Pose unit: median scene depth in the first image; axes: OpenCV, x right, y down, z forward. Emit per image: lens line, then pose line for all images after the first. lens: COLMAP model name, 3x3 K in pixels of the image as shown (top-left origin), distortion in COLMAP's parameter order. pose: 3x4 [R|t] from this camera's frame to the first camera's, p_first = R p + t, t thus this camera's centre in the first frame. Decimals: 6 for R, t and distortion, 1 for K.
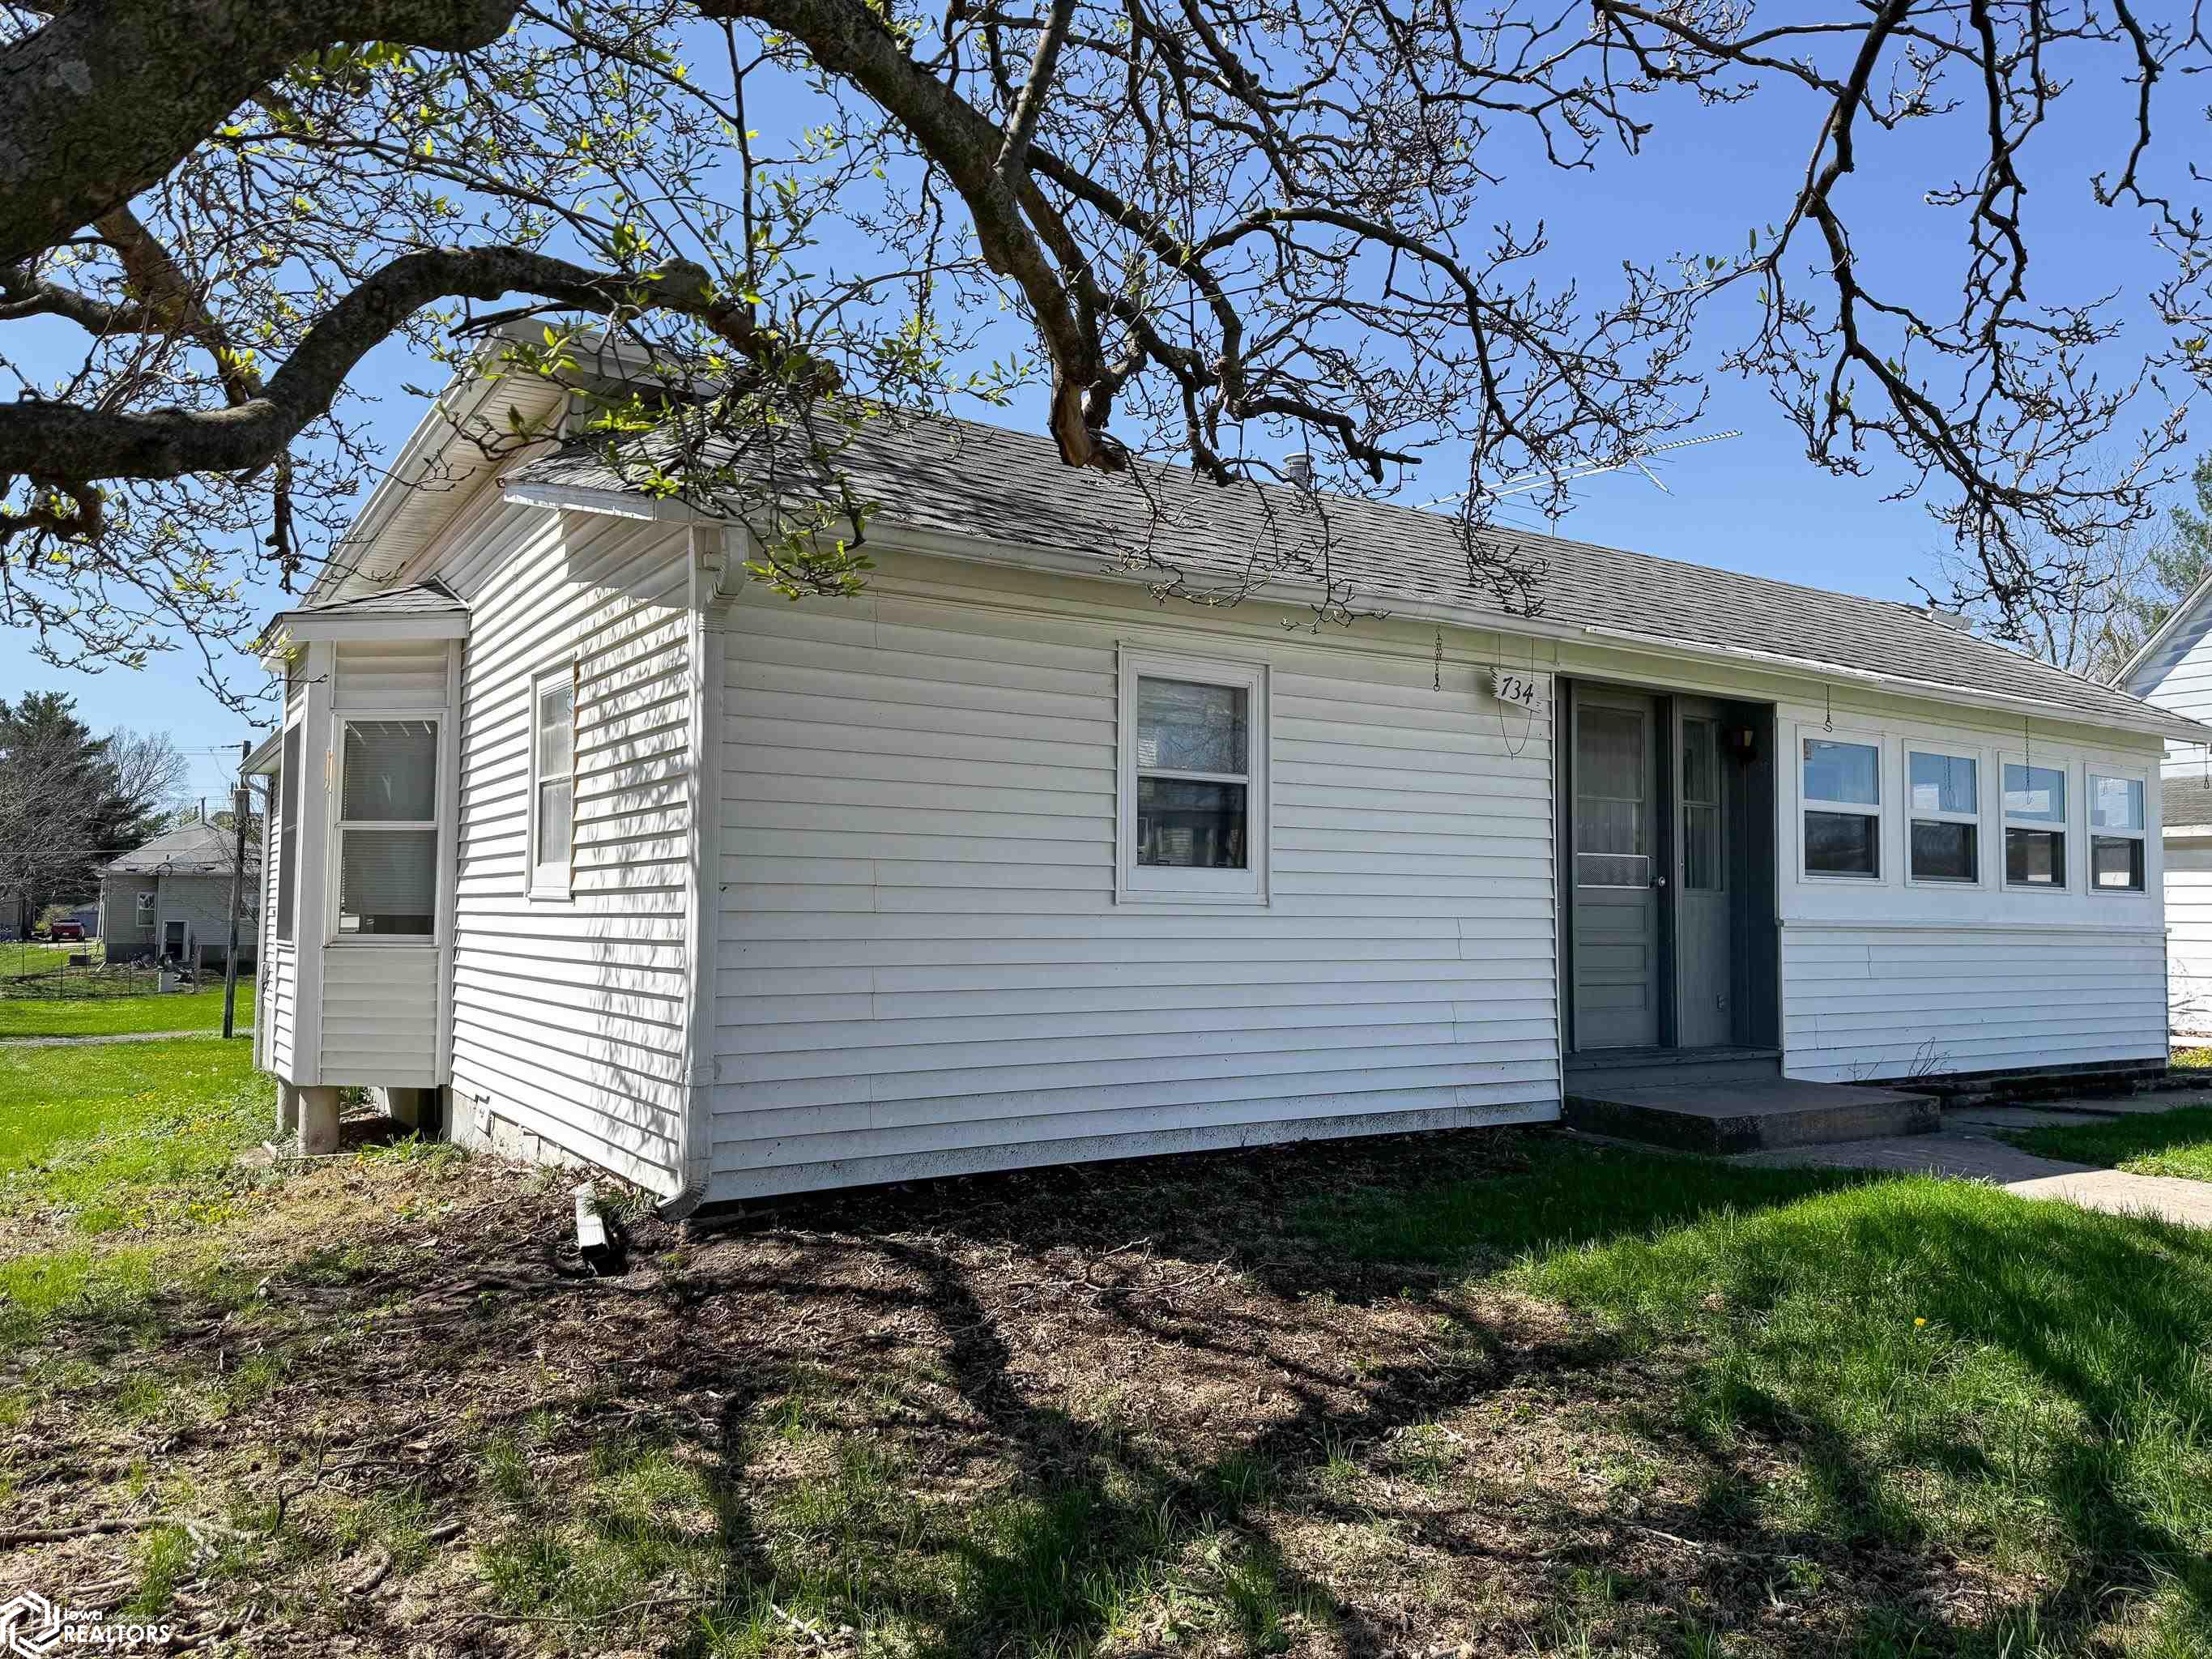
lens RADIAL K [[1594.2, 0, 1106.0], [0, 1594.2, 829.5], [0, 0, 1]] dist [0.003489, 0.000441]
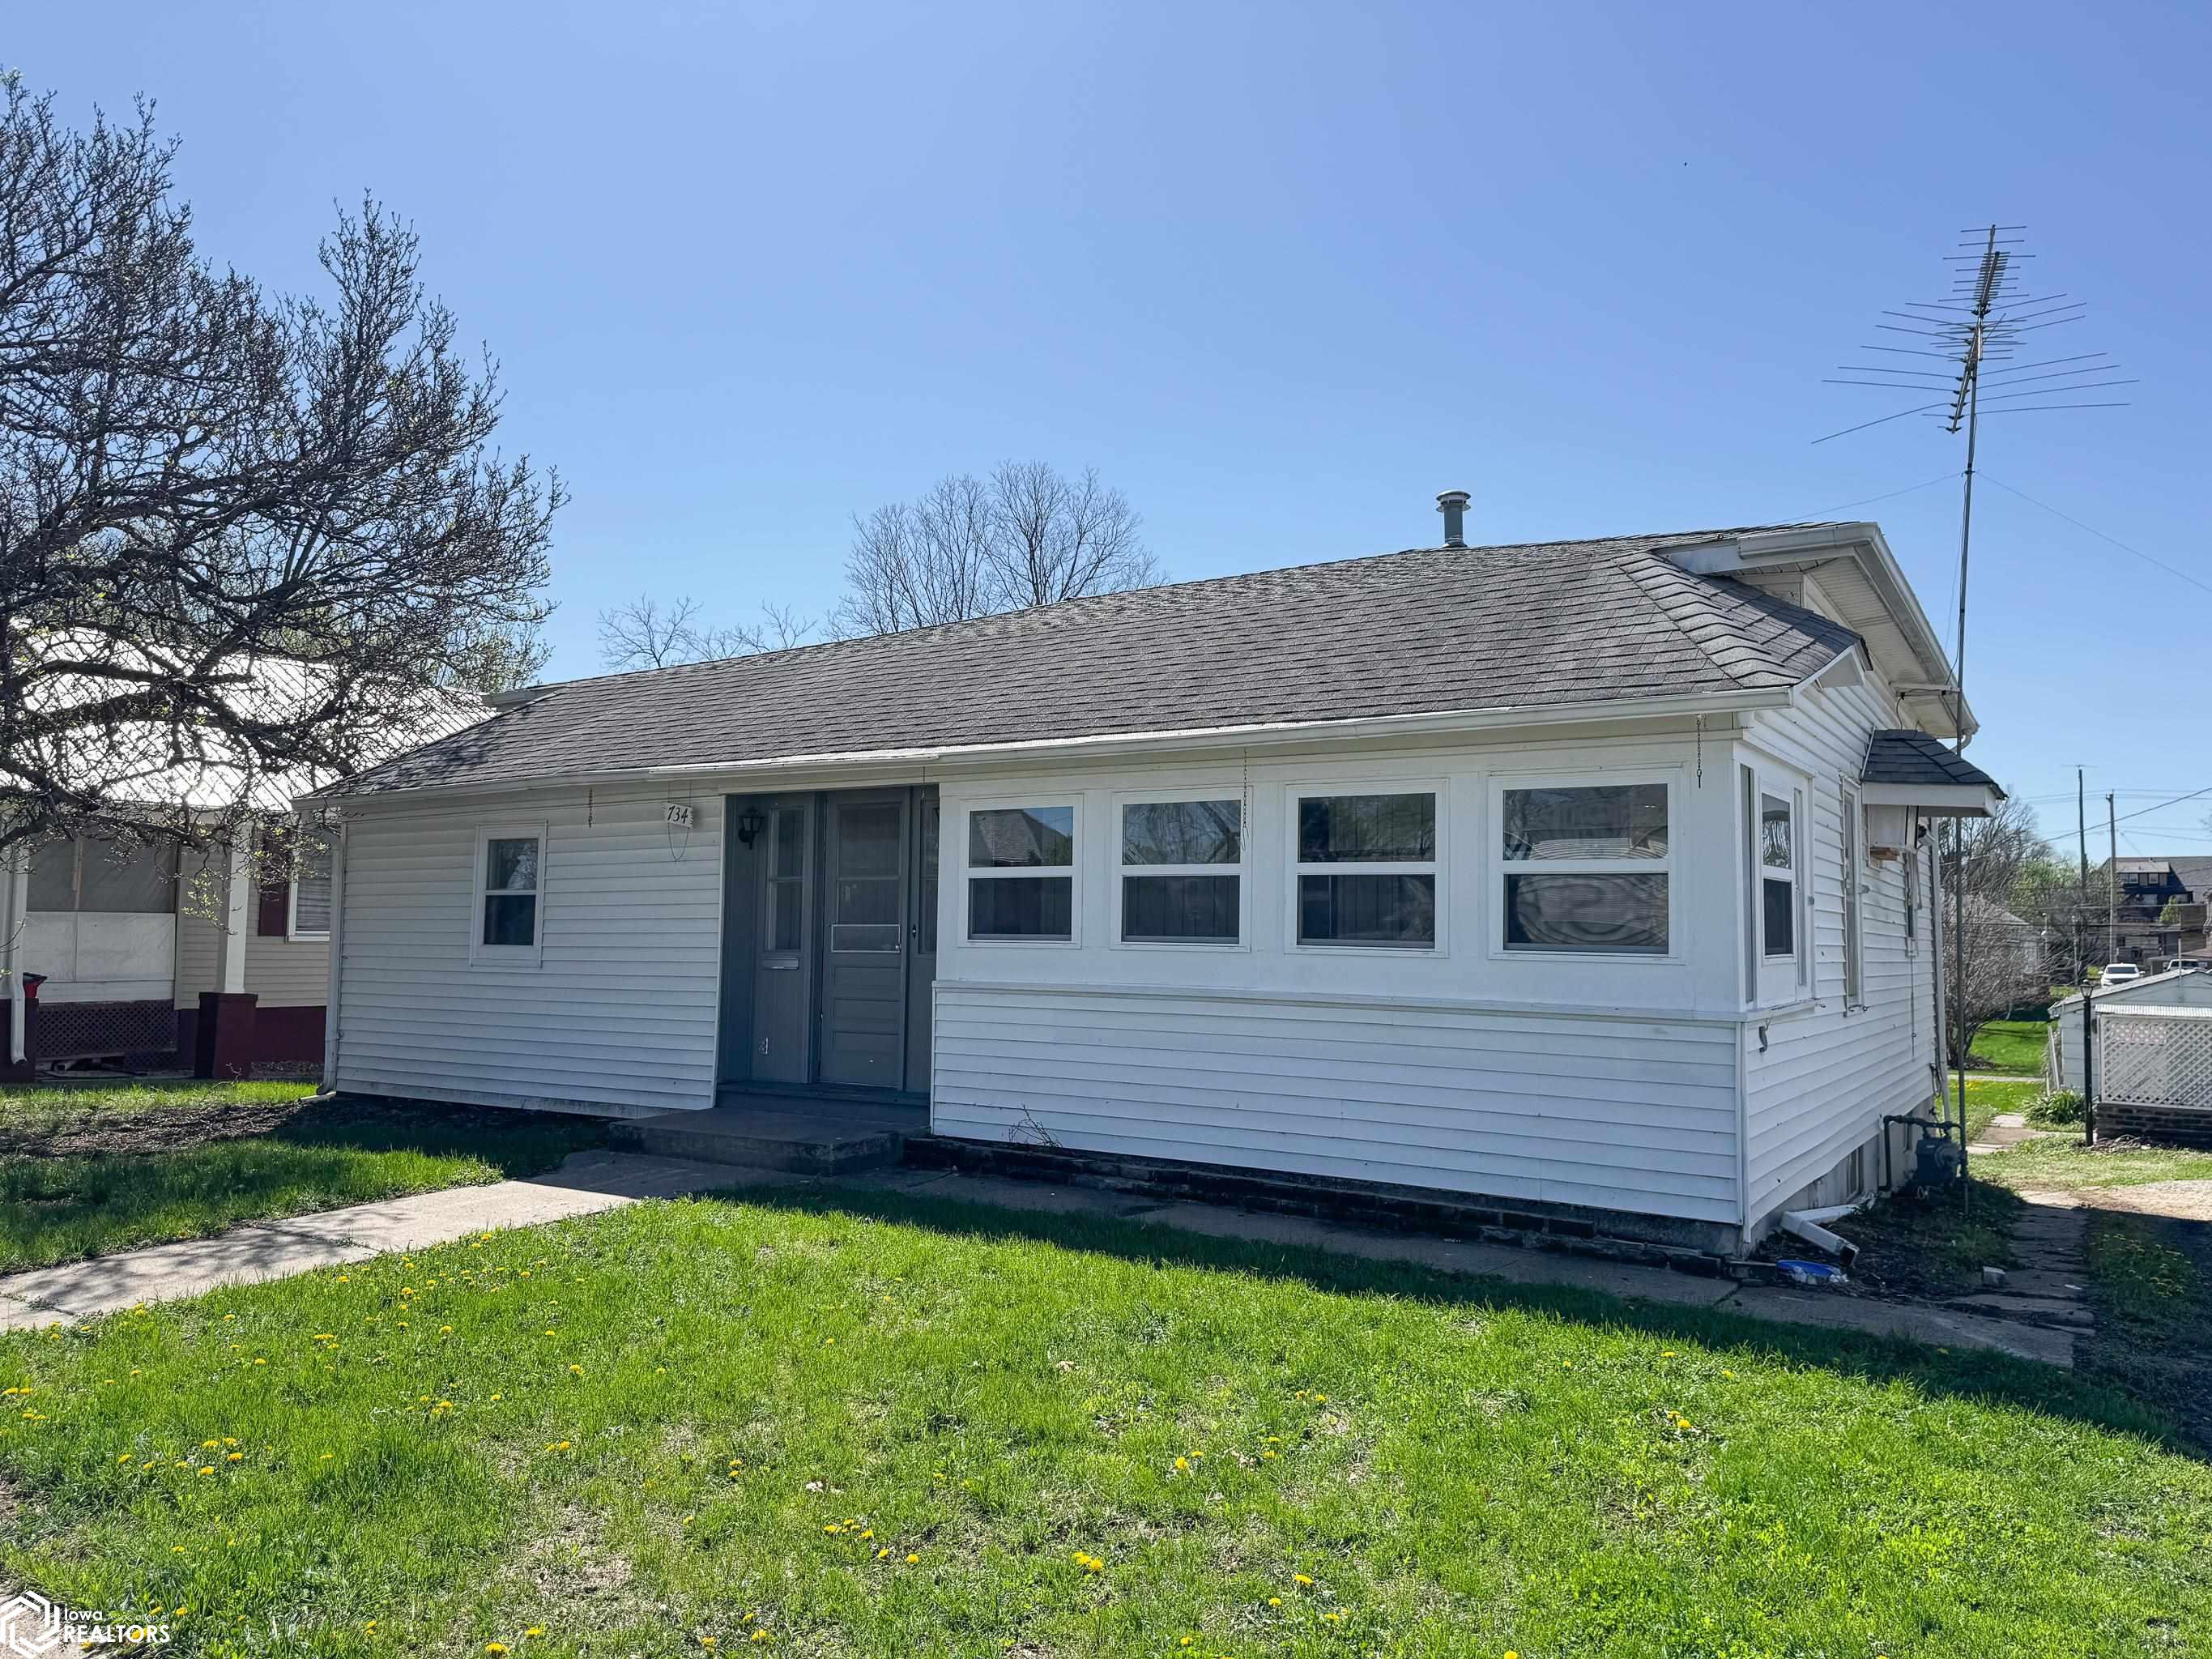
lens RADIAL K [[1594.2, 0, 1106.0], [0, 1594.2, 829.5], [0, 0, 1]] dist [0.003489, 0.000441]
pose [[0.443147, -0.070894, -0.893641, 1.471652], [0.045933, 0.997354, -0.056344, 0.020048], [0.895271, -0.016079, 0.445231, 0.626246]]
